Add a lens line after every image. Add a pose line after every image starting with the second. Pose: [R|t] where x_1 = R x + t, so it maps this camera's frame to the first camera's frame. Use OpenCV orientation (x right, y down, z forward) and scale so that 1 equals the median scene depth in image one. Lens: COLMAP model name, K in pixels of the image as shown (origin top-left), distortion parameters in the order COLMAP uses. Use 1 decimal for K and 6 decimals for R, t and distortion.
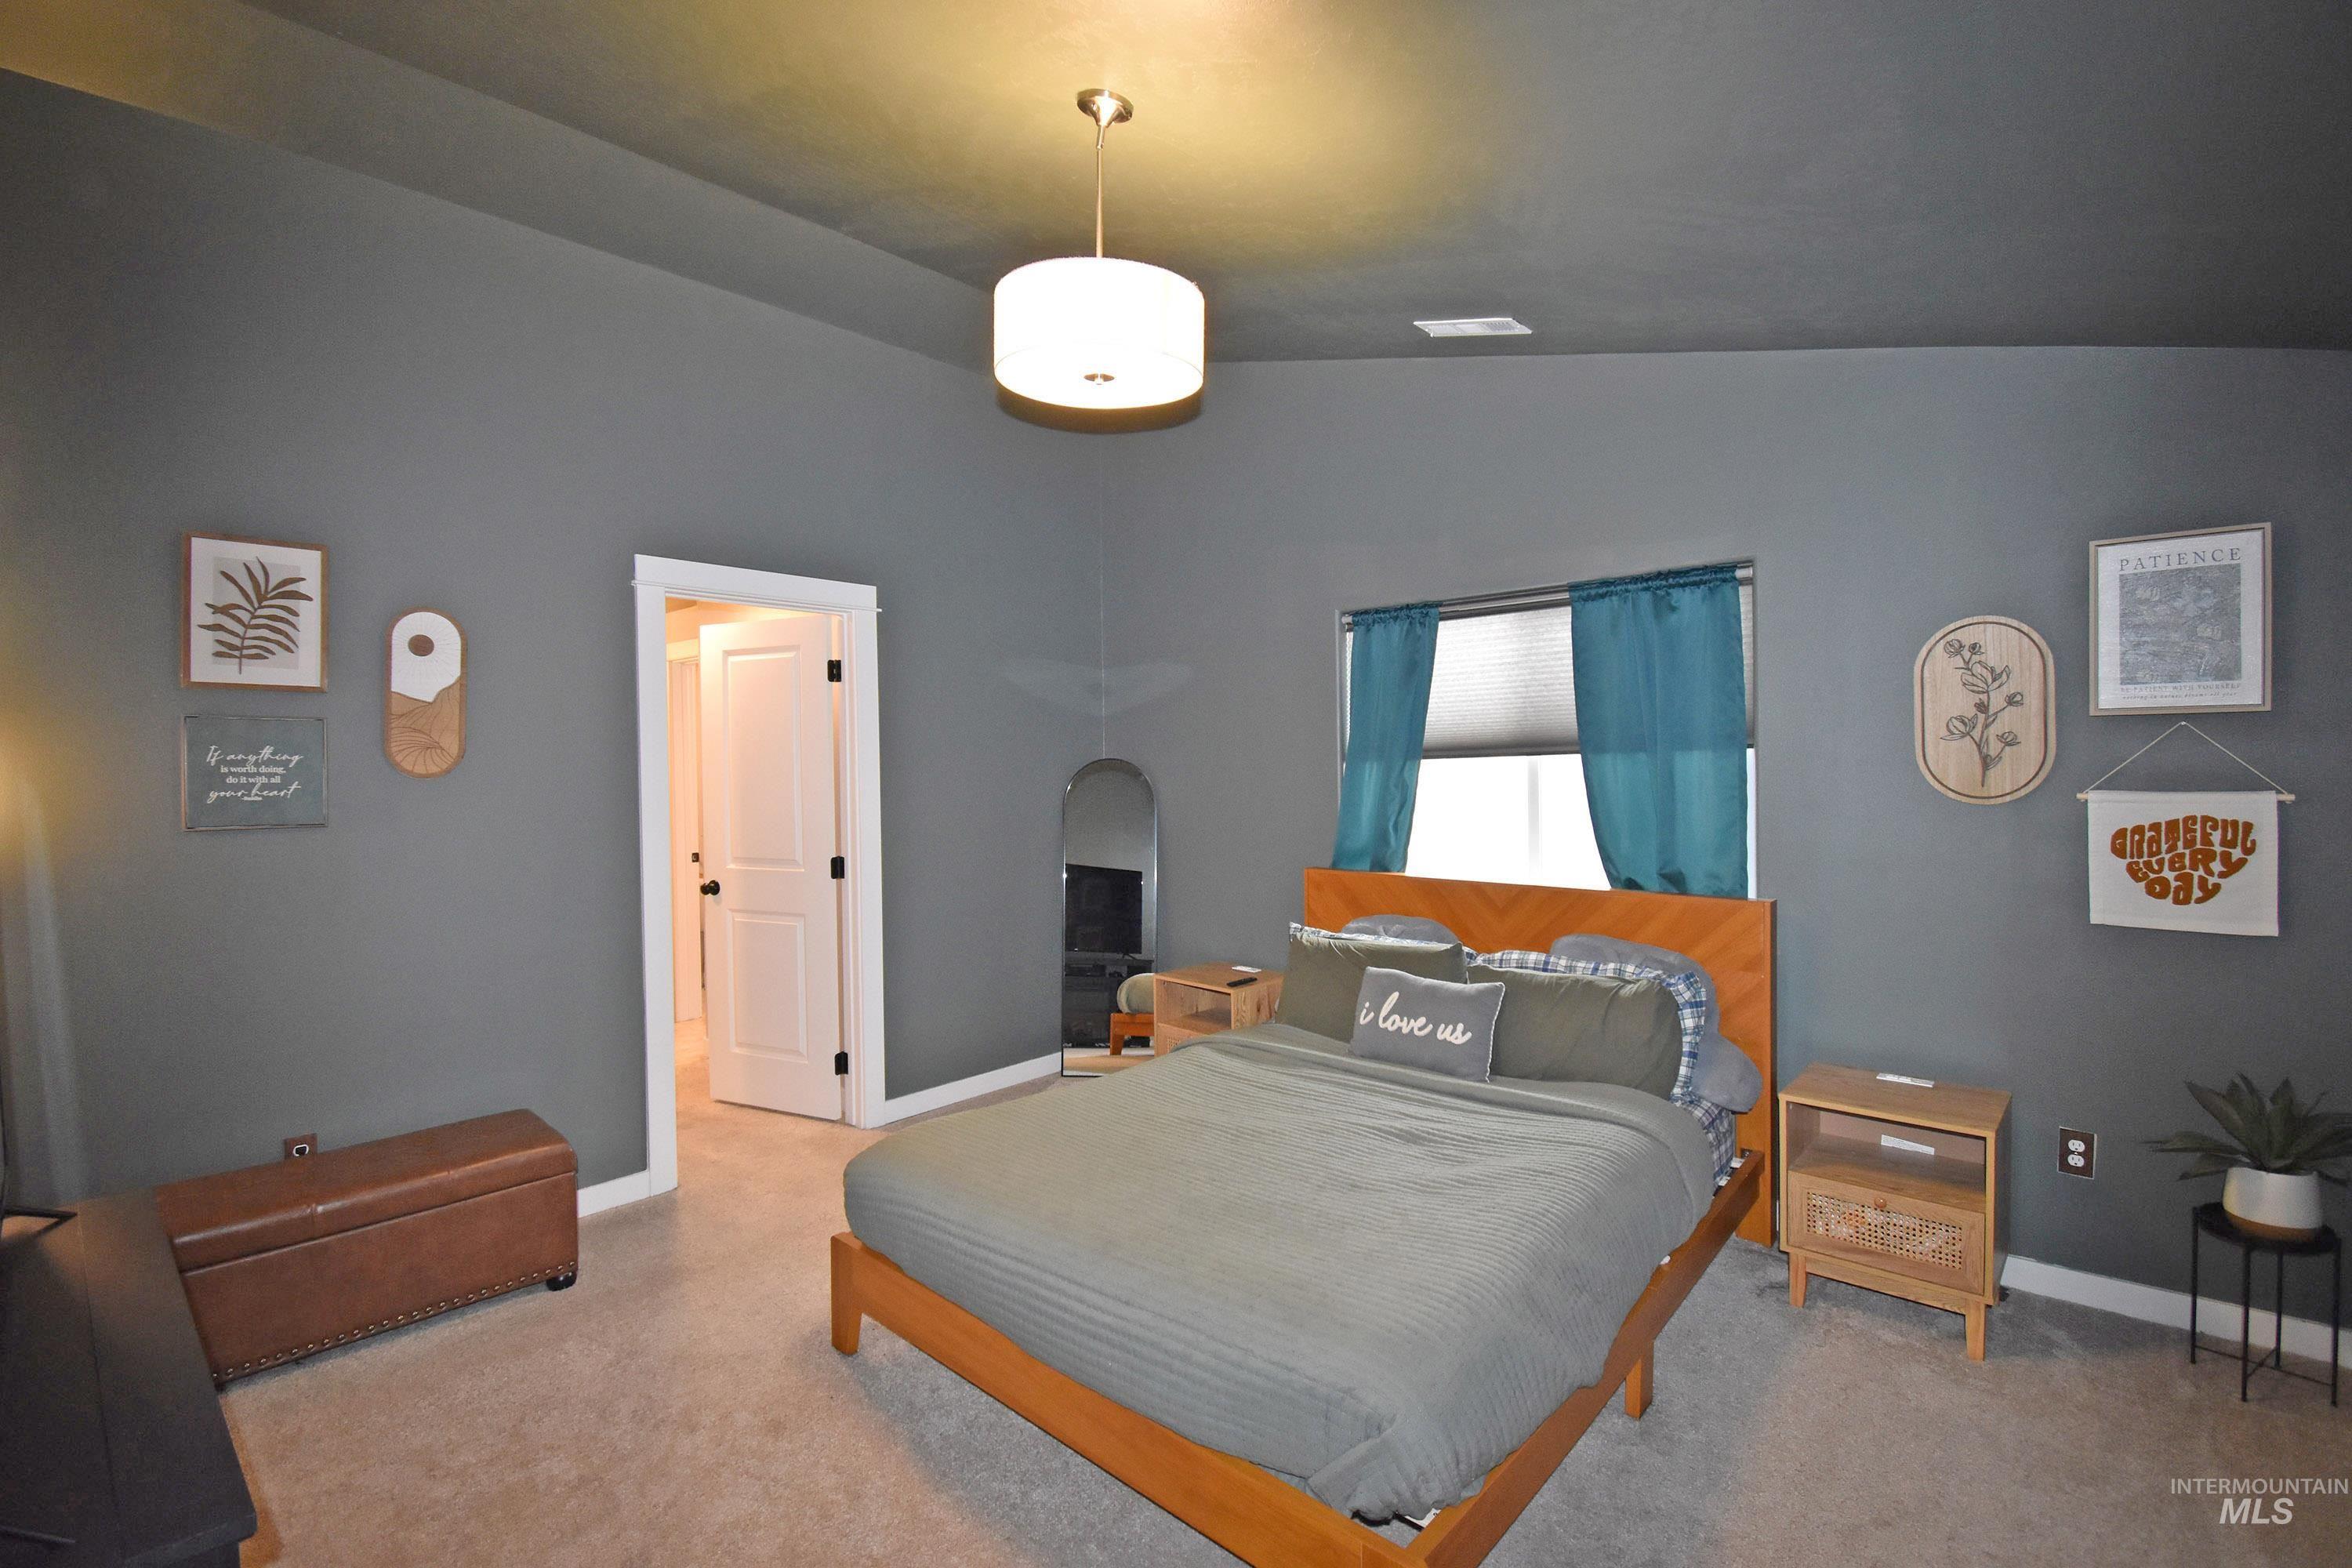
lens RADIAL K [[1039.4, 0, 1173.0], [0, 1039.4, 780.3], [0, 0, 1]] dist [-0.037244, -0.000734]
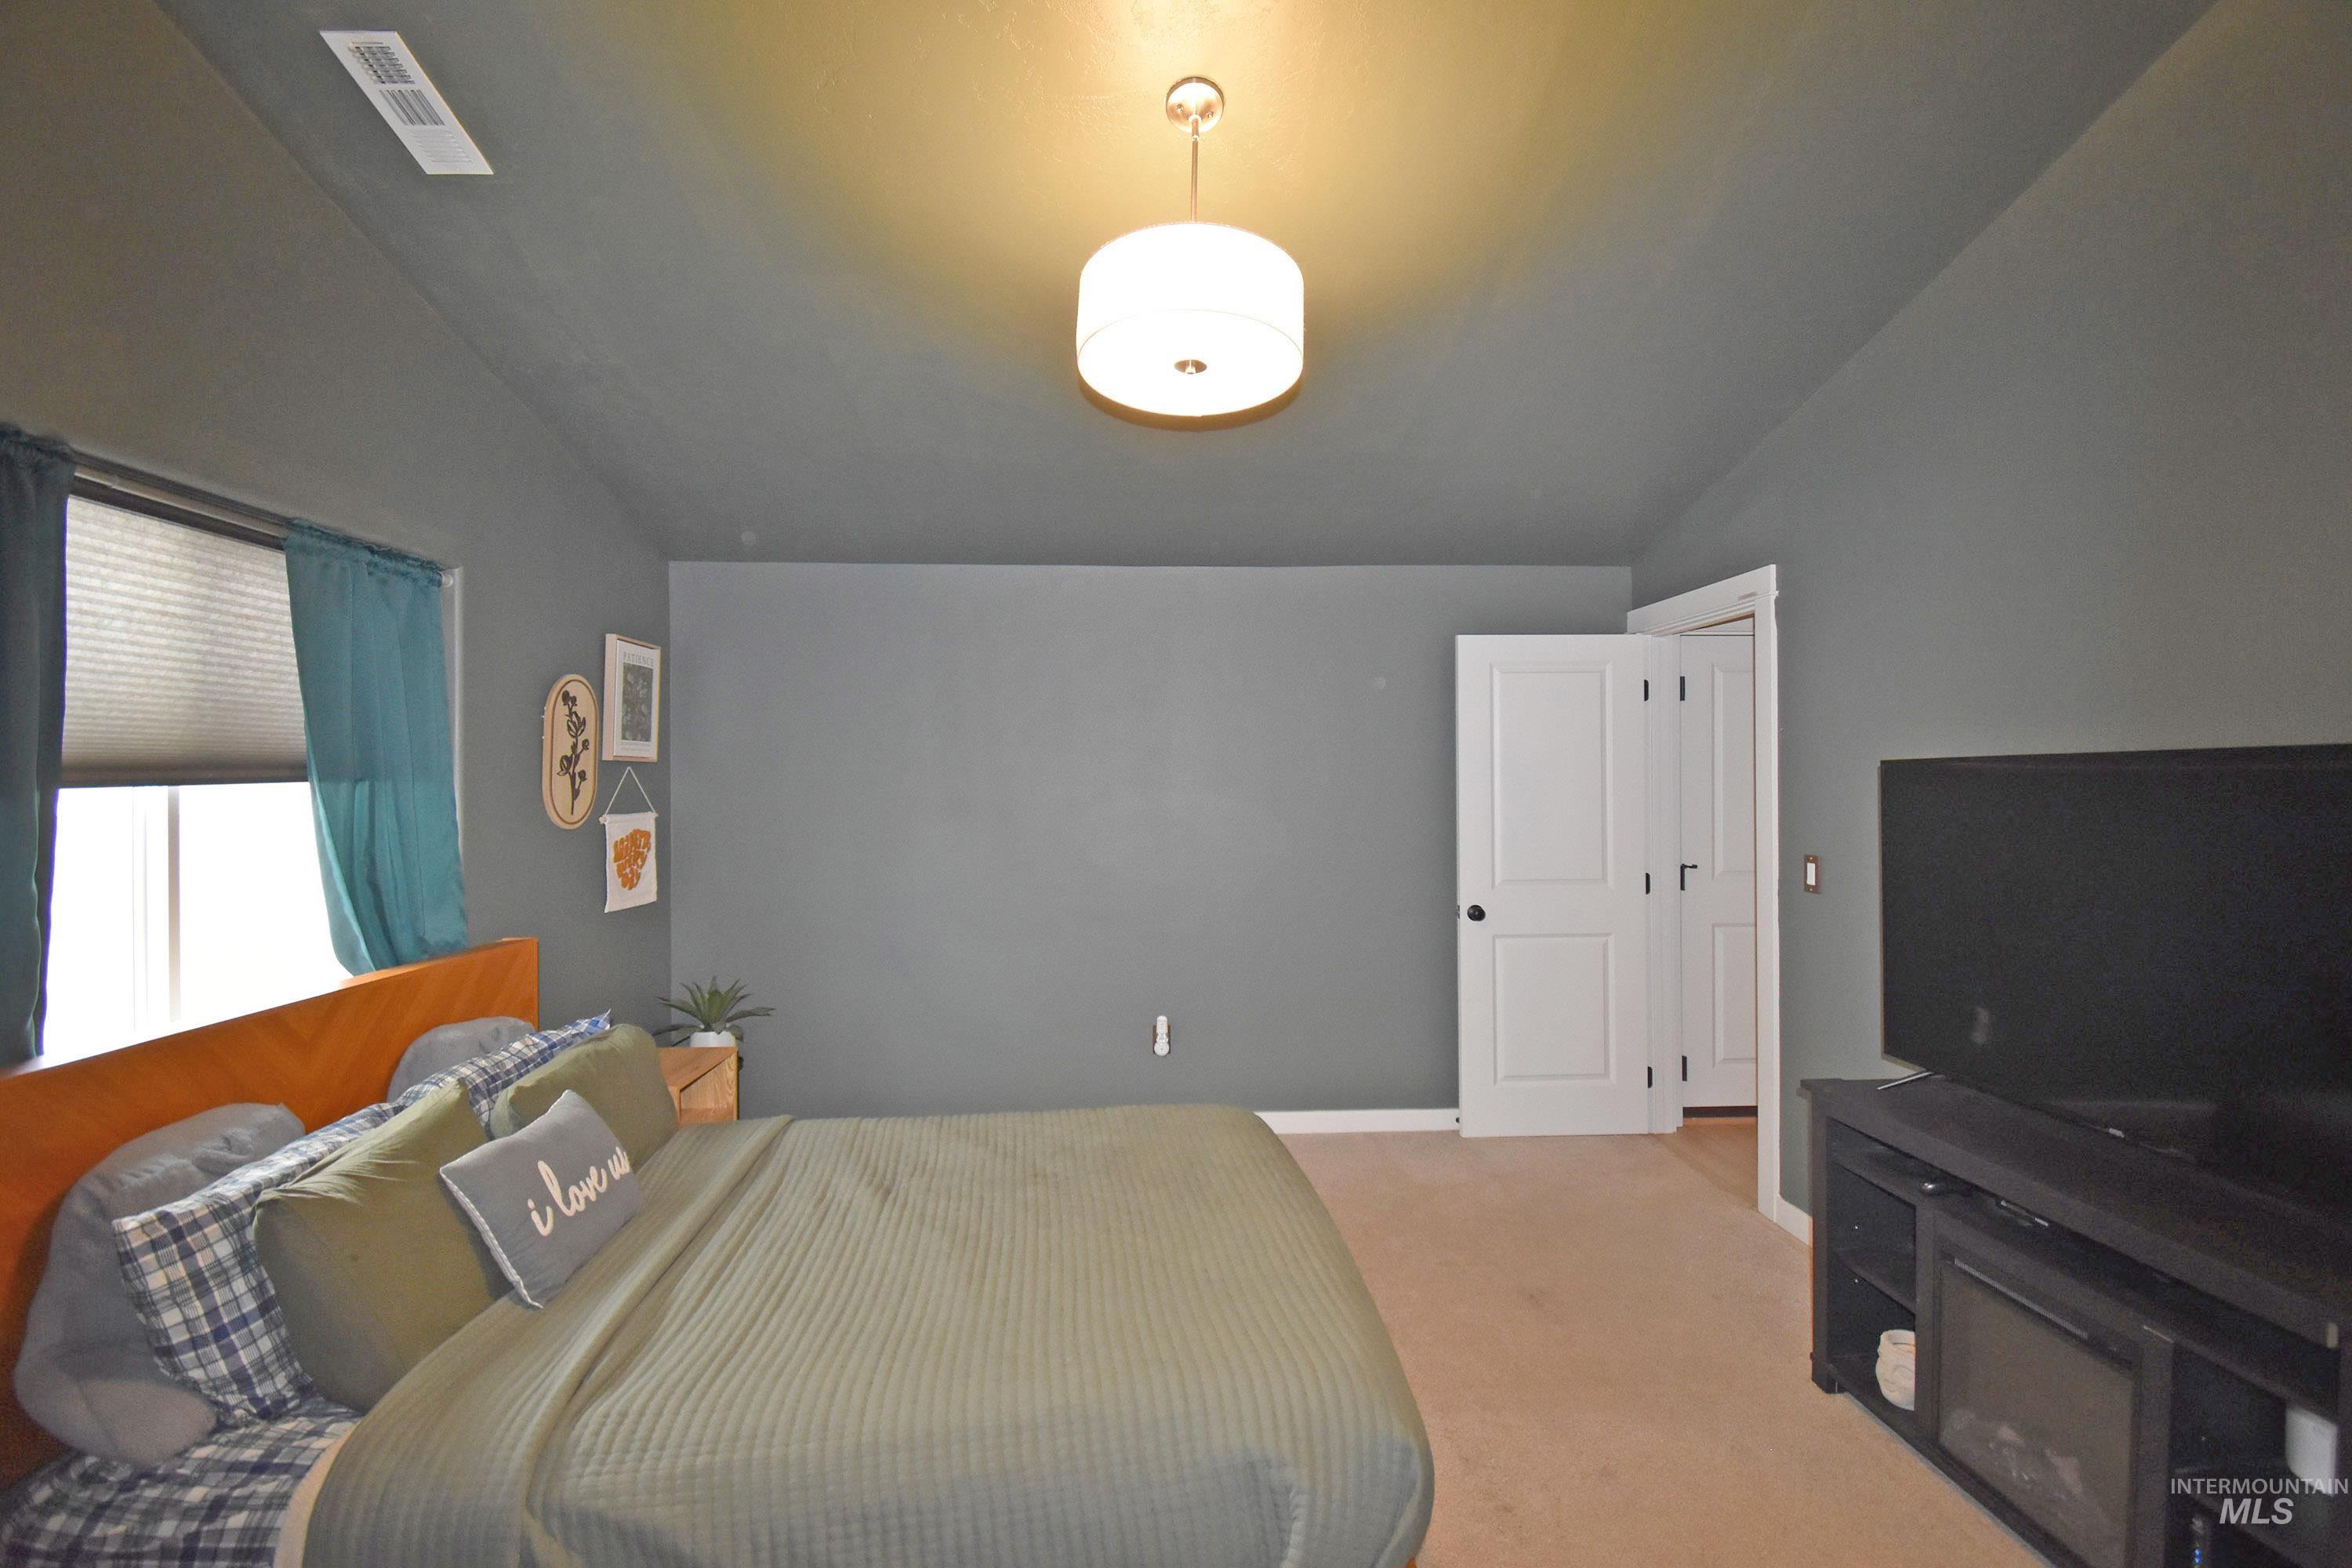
lens RADIAL K [[1039.4, 0, 1173.0], [0, 1039.4, 780.3], [0, 0, 1]] dist [-0.037244, -0.000734]
pose [[-0.709740, 0.015485, 0.704294, -0.496259], [0.023409, 0.999725, 0.001610, -0.017055], [-0.704075, 0.017630, -0.709907, 1.182112]]
